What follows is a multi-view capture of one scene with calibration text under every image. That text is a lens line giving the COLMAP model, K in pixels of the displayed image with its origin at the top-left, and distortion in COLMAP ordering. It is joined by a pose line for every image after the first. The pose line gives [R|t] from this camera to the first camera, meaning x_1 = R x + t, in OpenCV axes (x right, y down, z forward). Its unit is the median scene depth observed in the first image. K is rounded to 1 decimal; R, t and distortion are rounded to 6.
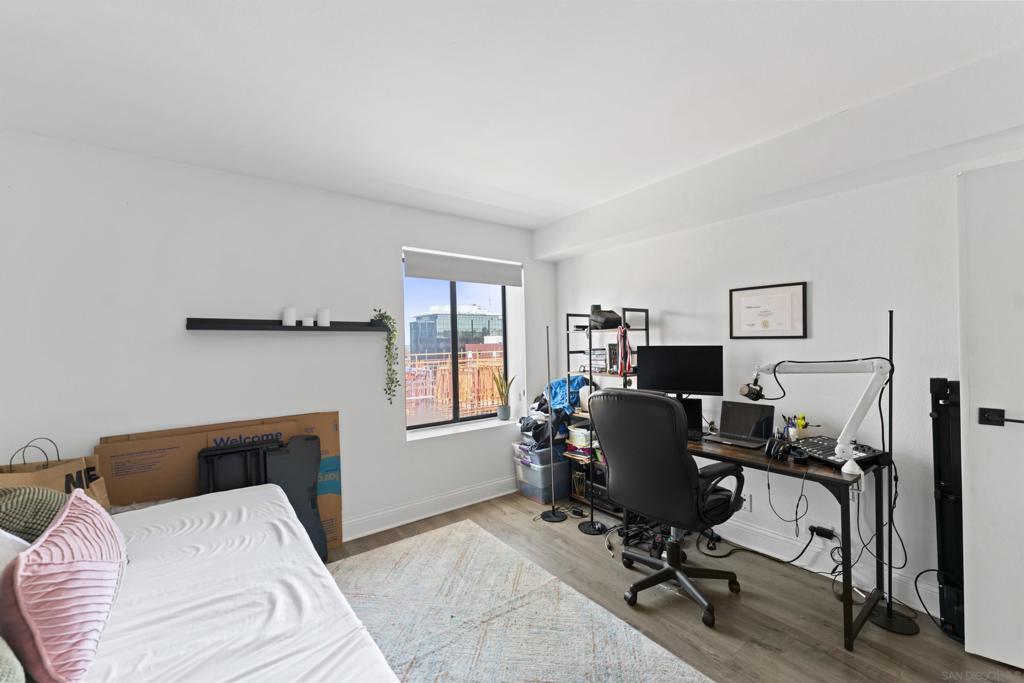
lens RADIAL K [[408.8, 0, 512.1], [0, 408.8, 348.3], [0, 0, 1]] dist [0.000125, -0.000049]
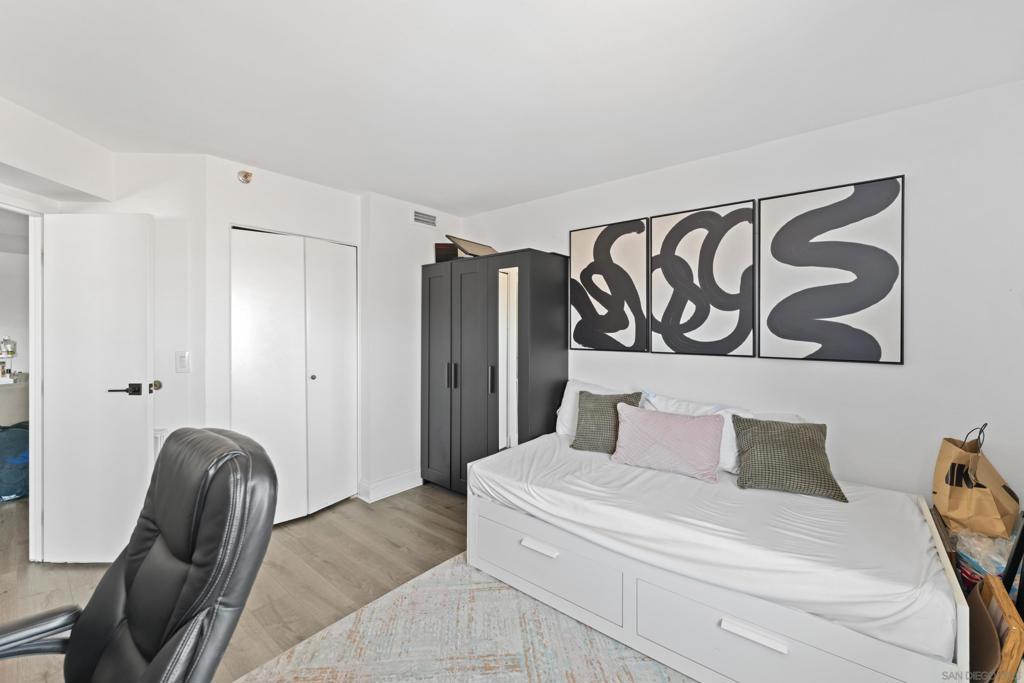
lens RADIAL K [[419.5, 0, 512.0], [0, 419.5, 329.4], [0, 0, 1]] dist [0.000034, -0.000005]
pose [[-0.973134, 0.019814, -0.229386, 0.046185], [0.015253, 0.999650, 0.021638, -0.016215], [0.229734, 0.017558, -0.973095, 1.172606]]
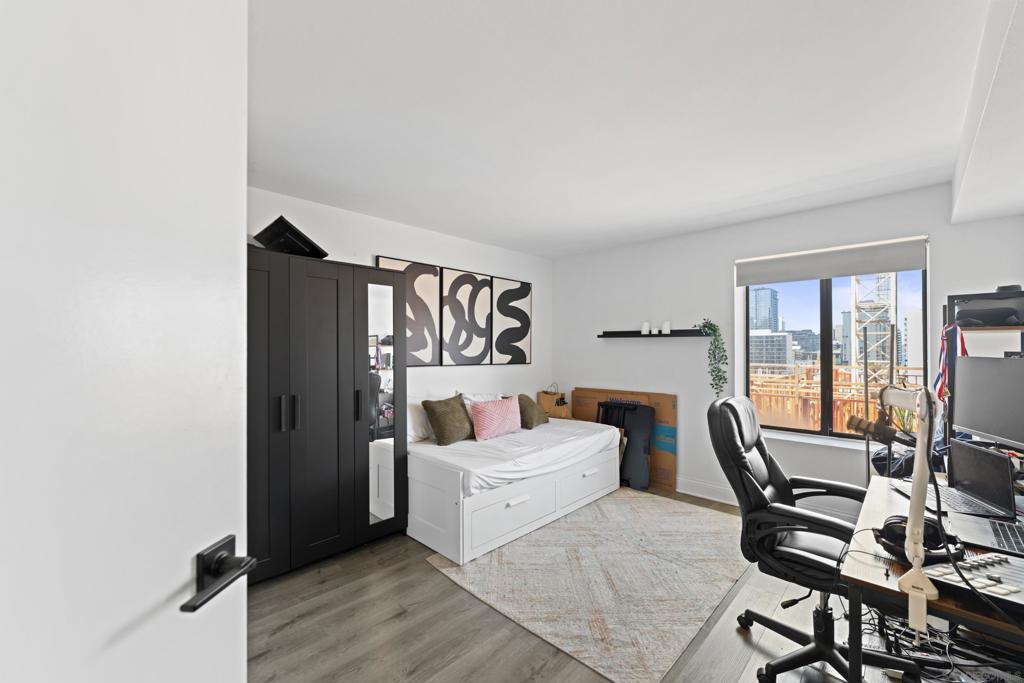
lens RADIAL K [[408.8, 0, 512.1], [0, 408.8, 348.3], [0, 0, 1]] dist [0.000125, -0.000049]
pose [[0.153190, 0.015762, -0.988071, 0.886189], [-0.016387, 0.999776, 0.013408, -0.013456], [0.988061, 0.014137, 0.153414, 0.251118]]
